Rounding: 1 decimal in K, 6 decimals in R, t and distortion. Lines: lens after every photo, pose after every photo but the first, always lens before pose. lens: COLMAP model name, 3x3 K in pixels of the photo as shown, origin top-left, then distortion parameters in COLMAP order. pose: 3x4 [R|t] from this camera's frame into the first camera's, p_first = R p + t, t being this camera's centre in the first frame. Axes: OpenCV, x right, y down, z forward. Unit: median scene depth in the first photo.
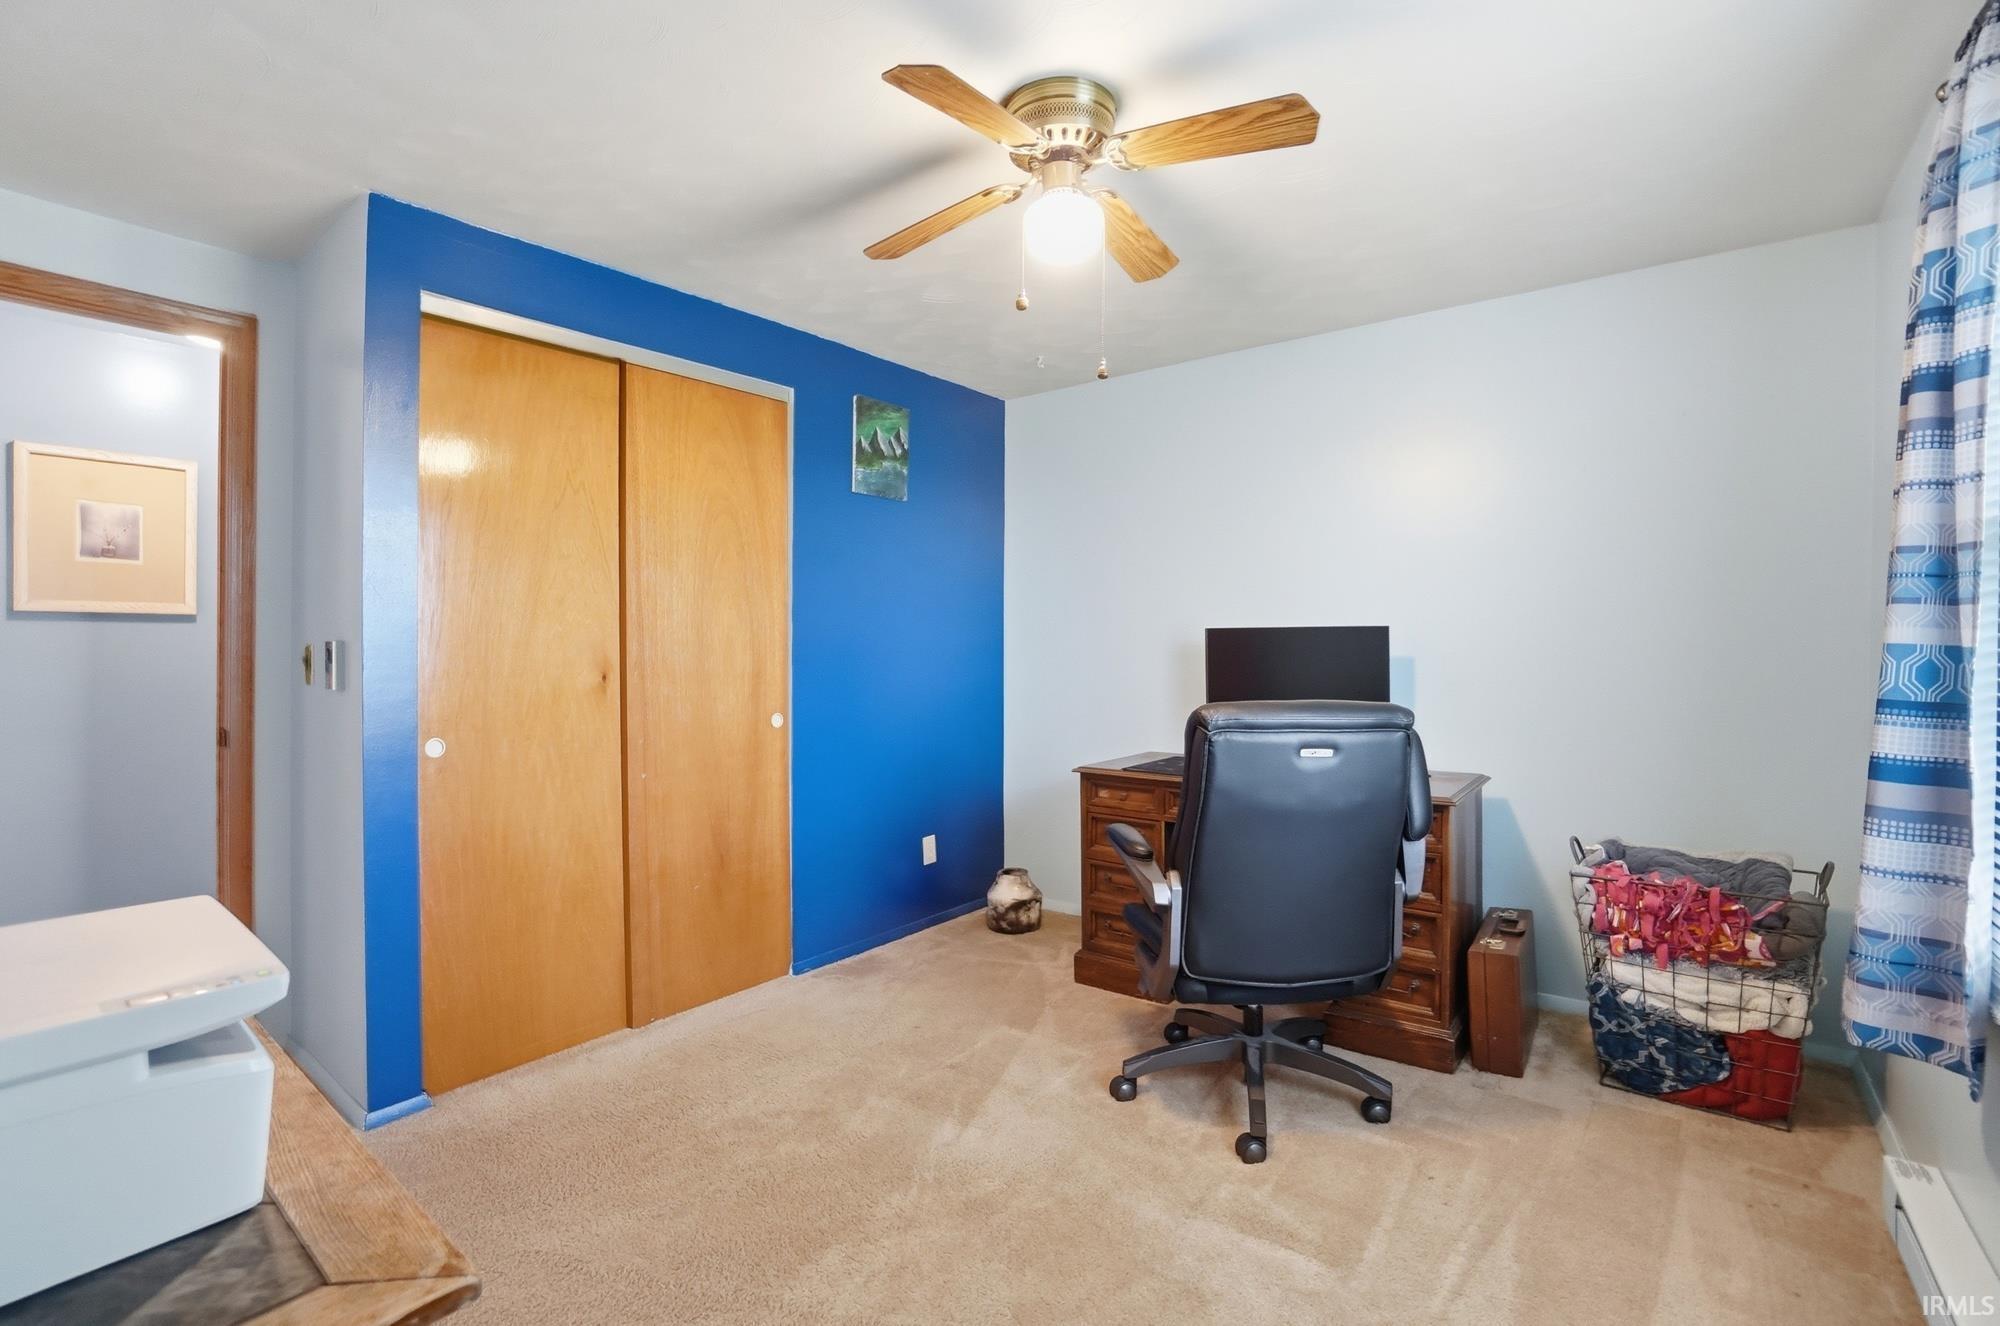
lens RADIAL K [[886.9, 0, 998.8], [0, 886.9, 656.4], [0, 0, 1]] dist [-0.027128, 0.001123]
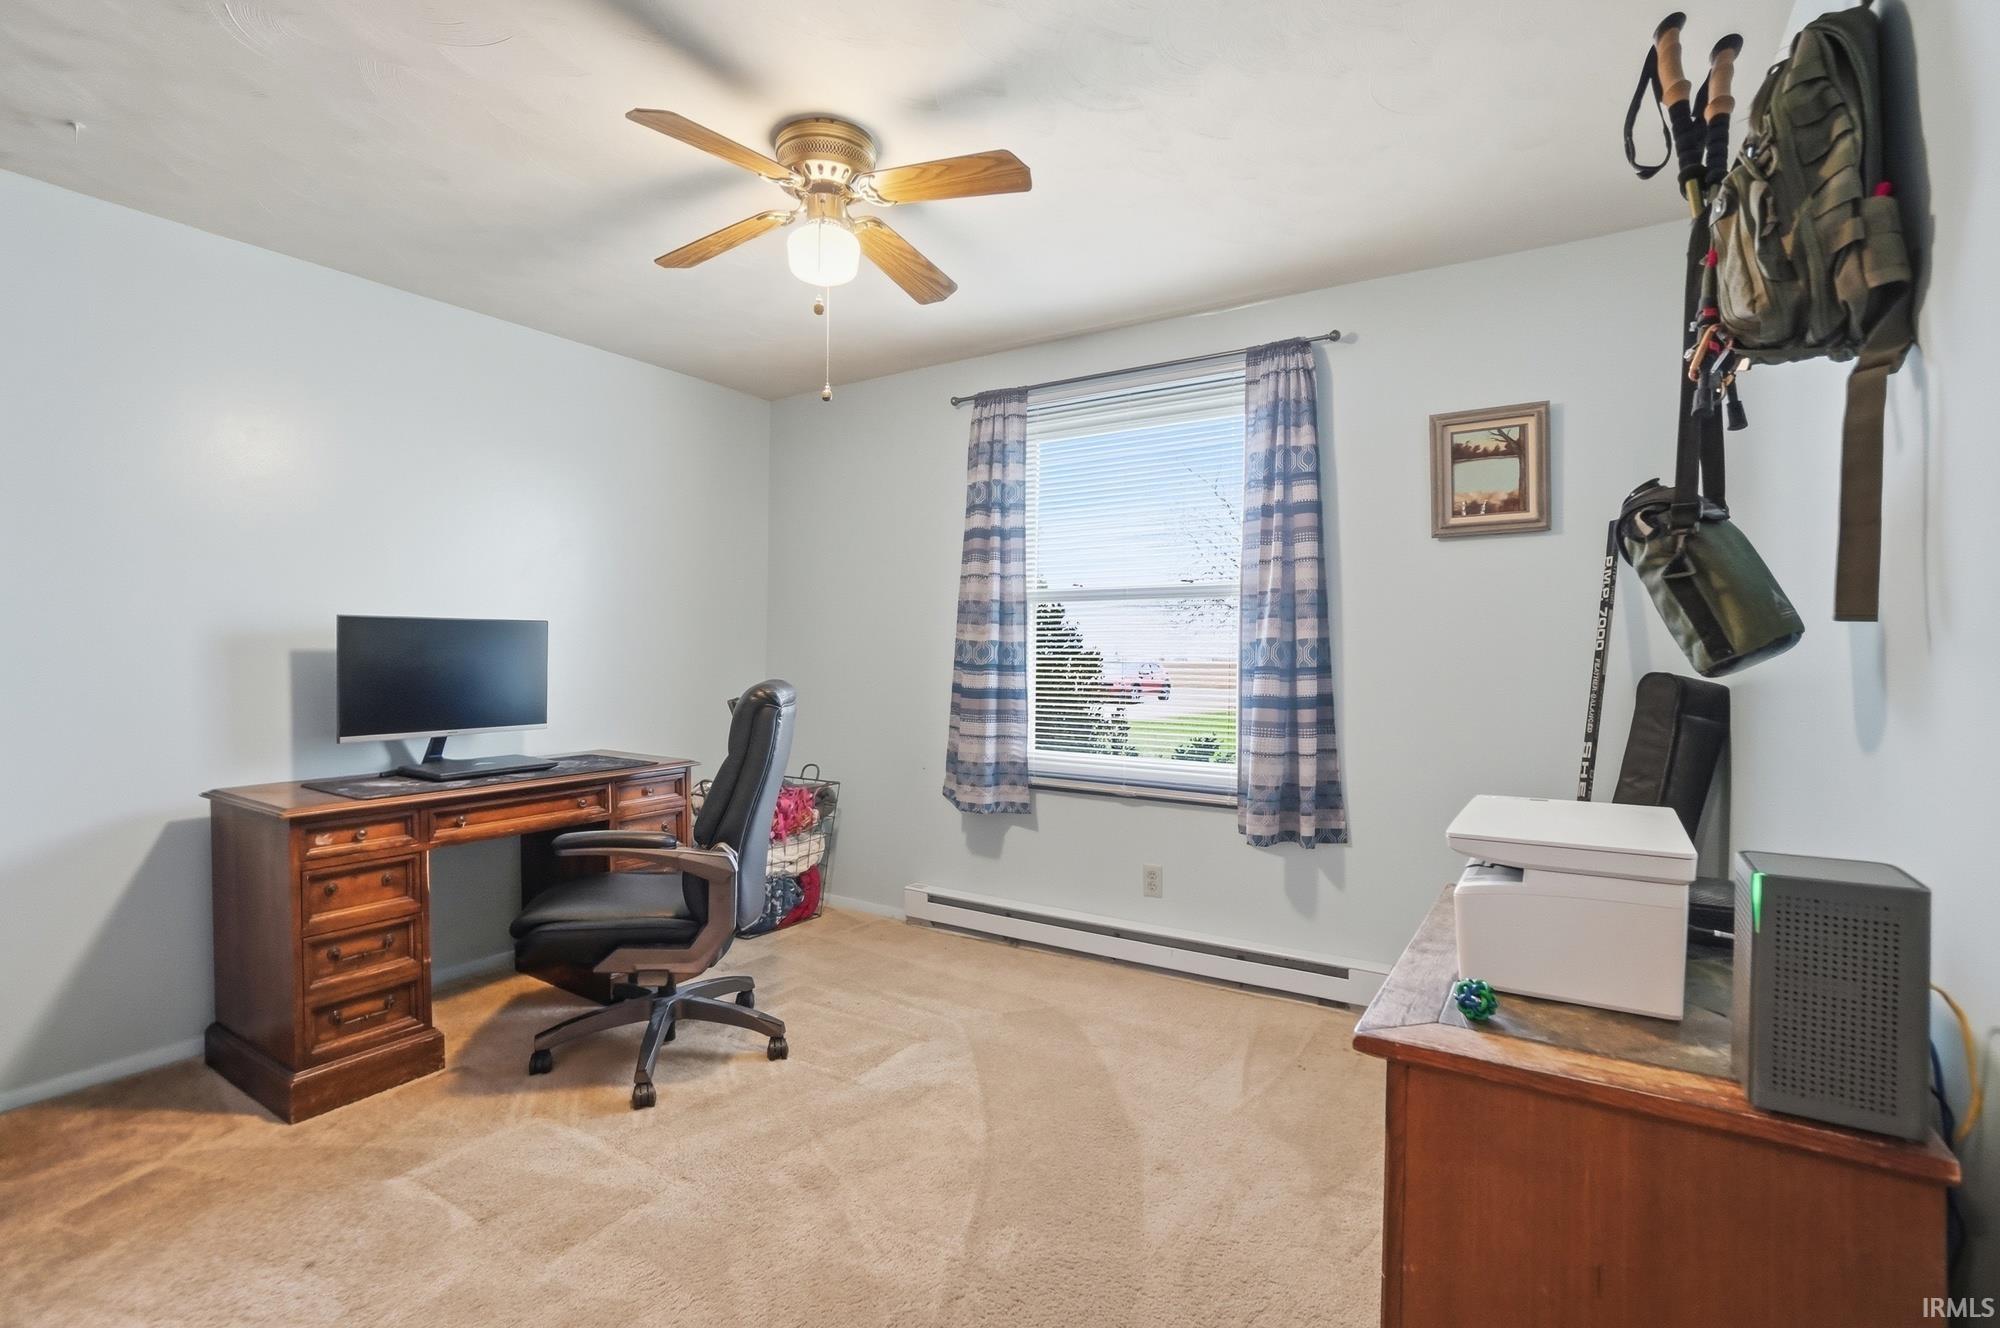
lens RADIAL K [[886.9, 0, 998.8], [0, 886.9, 657.4], [0, 0, 1]] dist [-0.027128, 0.001123]
pose [[-0.067044, 0.001370, 0.997749, -0.888382], [0.012086, 0.999927, -0.000561, 0.021291], [-0.997677, 0.012021, -0.067055, 0.717719]]
